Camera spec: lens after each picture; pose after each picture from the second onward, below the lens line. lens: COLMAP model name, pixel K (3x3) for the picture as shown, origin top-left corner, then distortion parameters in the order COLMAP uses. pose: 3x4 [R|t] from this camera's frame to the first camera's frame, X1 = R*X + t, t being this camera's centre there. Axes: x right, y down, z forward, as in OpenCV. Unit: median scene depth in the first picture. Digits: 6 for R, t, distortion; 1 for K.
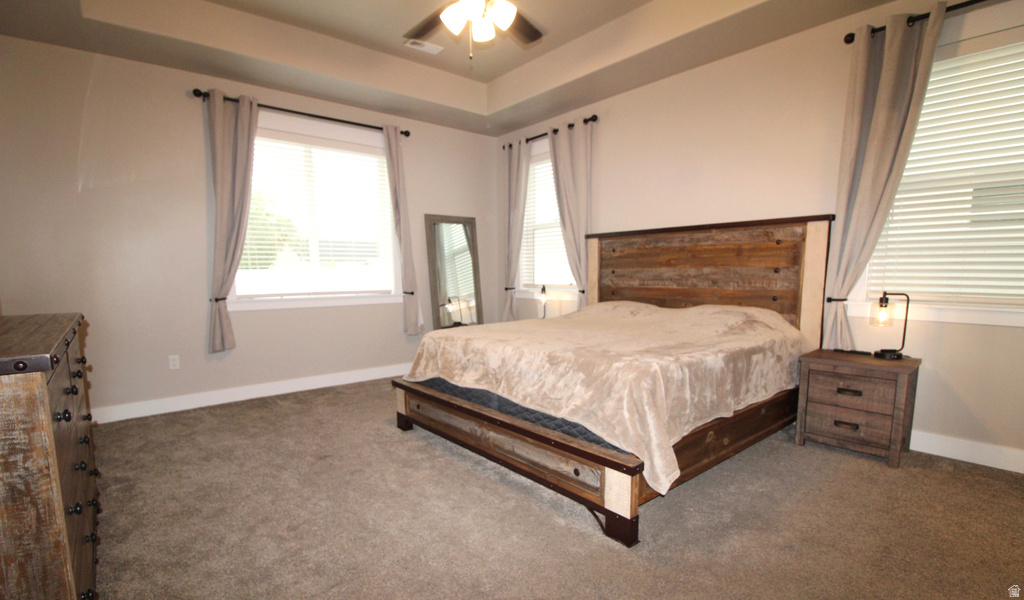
lens RADIAL K [[481.1, 0, 506.2], [0, 481.1, 296.9], [0, 0, 1]] dist [-0.000349, -0.000557]
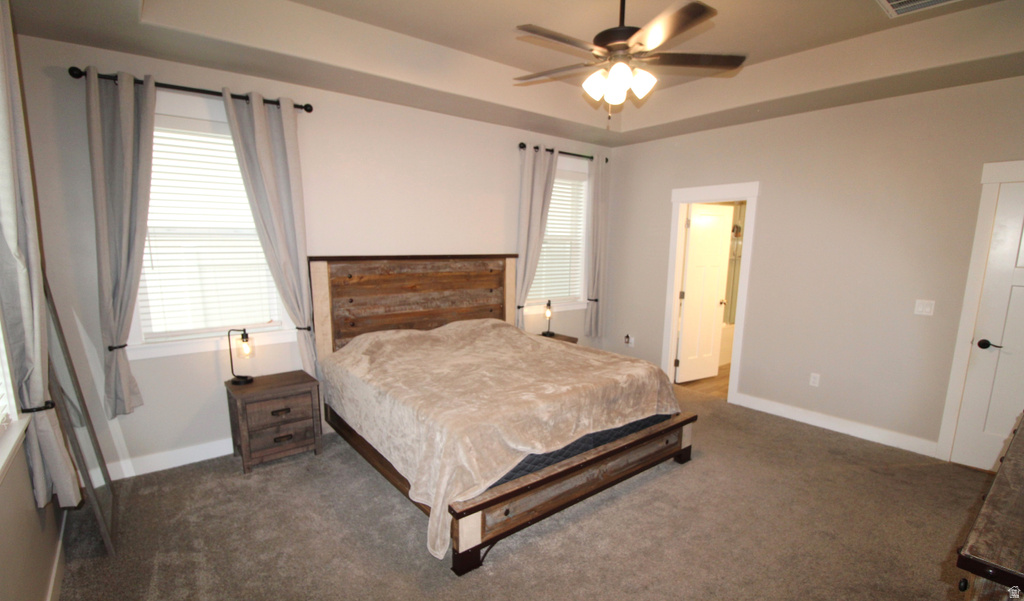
lens RADIAL K [[481.1, 0, 507.1], [0, 481.1, 307.6], [0, 0, 1]] dist [-0.000349, -0.000557]
pose [[0.025714, -0.127171, 0.991547, -0.728461], [0.044077, 0.991055, 0.125965, -0.155549], [-0.998697, 0.040465, 0.031089, 0.776731]]
